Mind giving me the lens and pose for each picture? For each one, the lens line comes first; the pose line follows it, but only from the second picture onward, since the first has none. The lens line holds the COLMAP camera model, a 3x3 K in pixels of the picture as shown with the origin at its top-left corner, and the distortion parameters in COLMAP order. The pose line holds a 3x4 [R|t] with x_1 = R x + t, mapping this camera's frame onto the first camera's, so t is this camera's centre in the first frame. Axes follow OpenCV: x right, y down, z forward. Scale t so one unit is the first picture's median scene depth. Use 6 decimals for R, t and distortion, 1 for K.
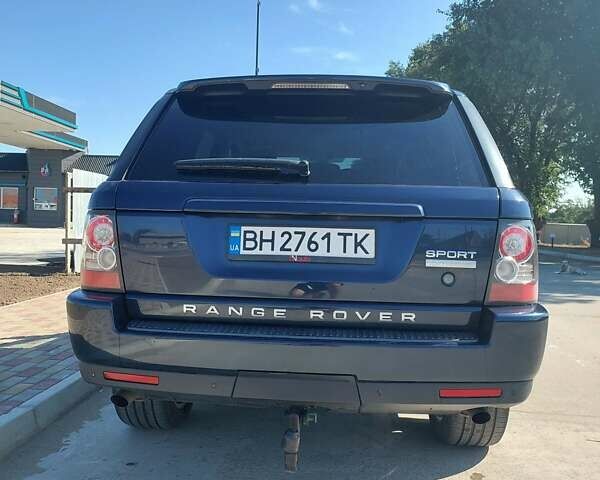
lens RADIAL K [[505.8, 0, 312.5], [0, 505.8, 244.9], [0, 0, 1]] dist [0.044003, -0.001759]
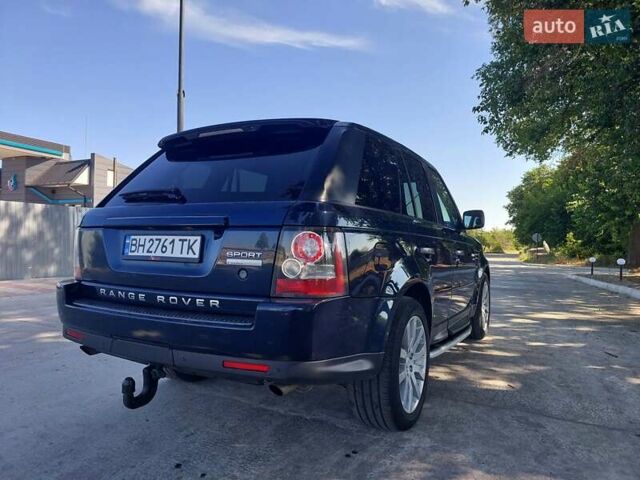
lens RADIAL K [[441.8, 0, 311.4], [0, 441.8, 242.1], [0, 0, 1]] dist [0.019742, -0.019811]
pose [[0.908519, -0.011320, -0.417690, 0.864834], [-0.013792, 0.998276, -0.057056, 0.046576], [0.417615, 0.057597, 0.906797, 0.075633]]
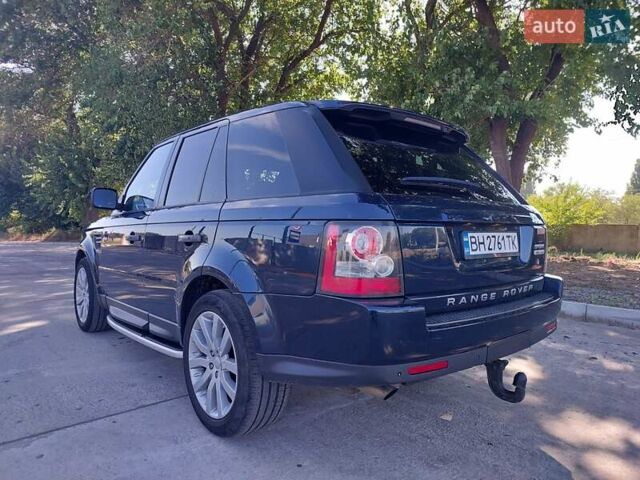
lens RADIAL K [[441.8, 0, 329.9], [0, 441.8, 243.4], [0, 0, 1]] dist [0.019742, -0.019811]
pose [[0.697805, -0.043771, 0.714949, -1.216276], [0.039758, 0.998959, 0.022355, -0.050575], [-0.715184, 0.012826, 0.698819, 0.471073]]
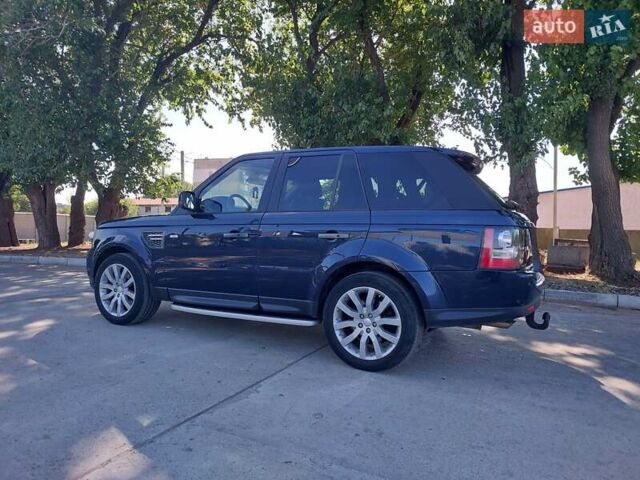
lens RADIAL K [[441.8, 0, 326.8], [0, 441.8, 240.6], [0, 0, 1]] dist [0.019742, -0.019811]
pose [[0.373752, -0.038651, 0.926723, -2.228447], [0.025509, 0.999182, 0.031385, -0.088721], [-0.927178, 0.011910, 0.374432, 1.037181]]
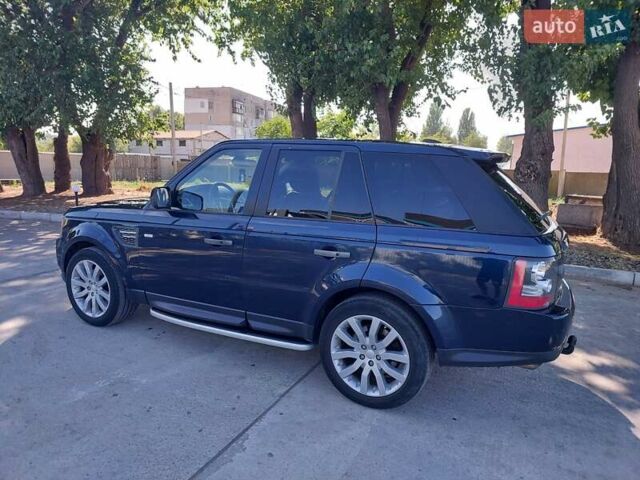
lens RADIAL K [[441.8, 0, 324.0], [0, 441.8, 243.8], [0, 0, 1]] dist [0.019742, -0.019811]
pose [[0.374449, -0.184196, 0.908768, -1.941101], [0.019376, 0.981411, 0.190936, -0.370584], [-0.927045, -0.053888, 0.371058, 1.146711]]
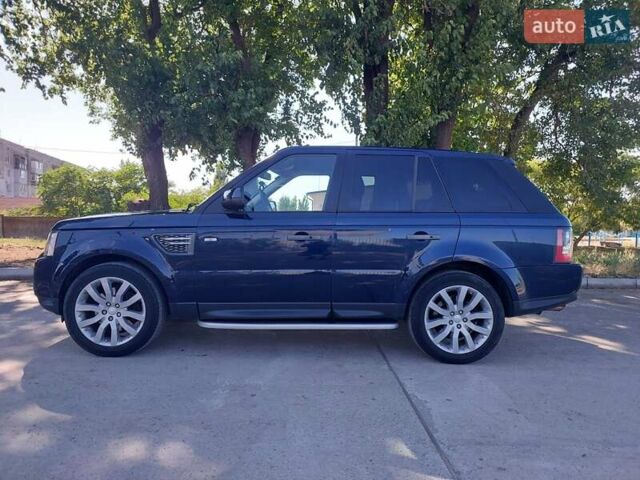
lens RADIAL K [[441.8, 0, 328.2], [0, 441.8, 247.5], [0, 0, 1]] dist [0.019742, -0.019811]
pose [[-0.106202, -0.075331, 0.991487, -2.313681], [0.021064, 0.996732, 0.077986, -0.157768], [-0.994121, 0.029167, -0.104268, 2.251234]]
